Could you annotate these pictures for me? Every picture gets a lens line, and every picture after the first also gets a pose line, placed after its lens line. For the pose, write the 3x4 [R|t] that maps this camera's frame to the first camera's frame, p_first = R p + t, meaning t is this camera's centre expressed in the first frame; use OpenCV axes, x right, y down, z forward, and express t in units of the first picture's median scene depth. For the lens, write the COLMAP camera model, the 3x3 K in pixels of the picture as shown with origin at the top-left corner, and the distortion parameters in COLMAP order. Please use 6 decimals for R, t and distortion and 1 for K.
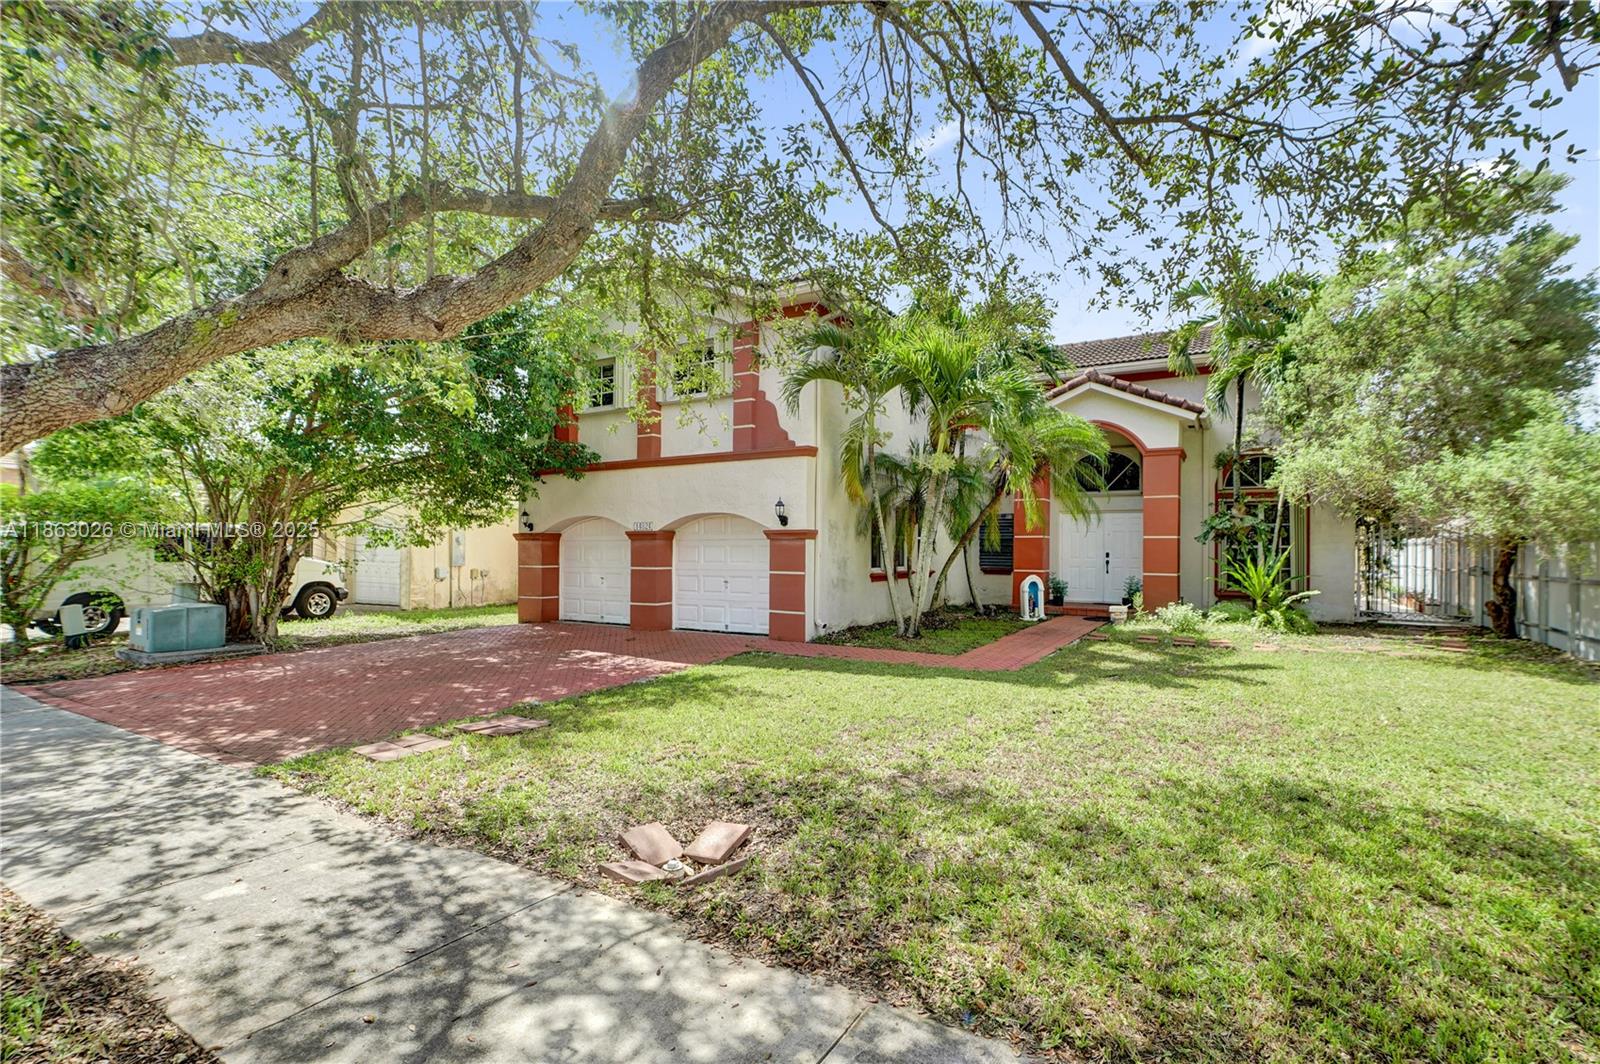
lens RADIAL K [[723.8, 0, 835.3], [0, 723.8, 532.9], [0, 0, 1]] dist [-0.000372, 0.000183]
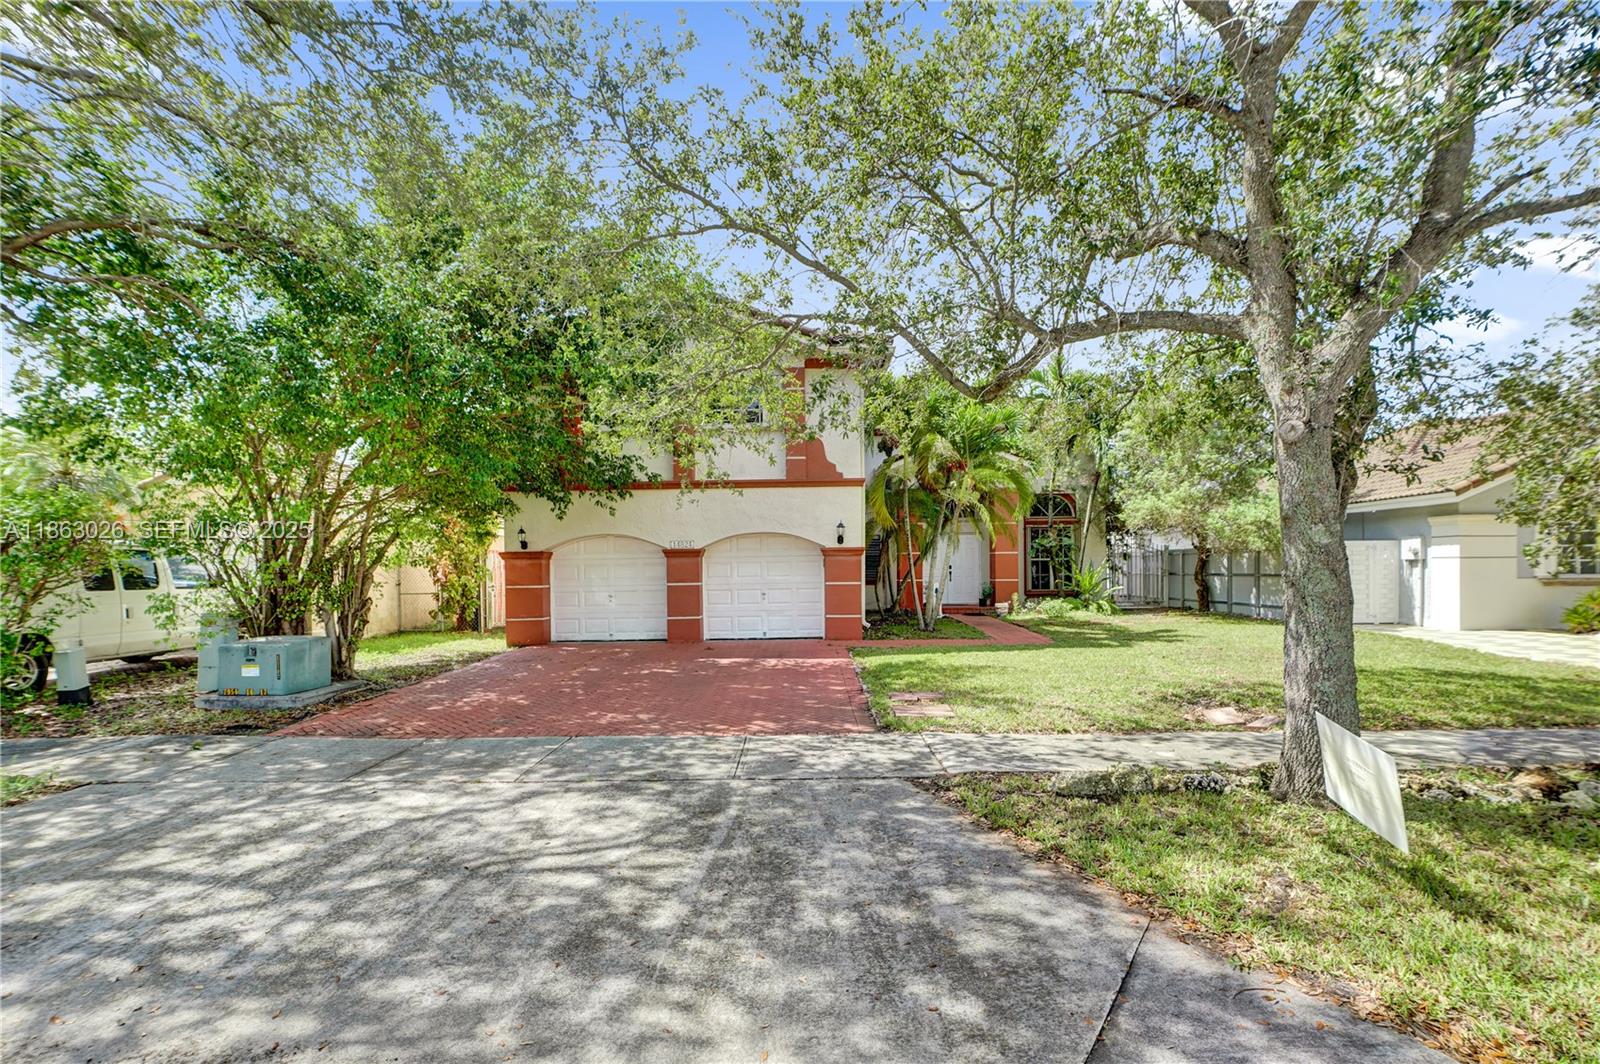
lens RADIAL K [[738.2, 0, 801.2], [0, 738.2, 544.2], [0, 0, 1]] dist [-0.000401, 0.000557]
pose [[0.873902, -0.000502, 0.486103, -0.652434], [0.005921, 0.999936, -0.009611, 0.001677], [-0.486067, 0.011277, 0.873849, -0.031297]]
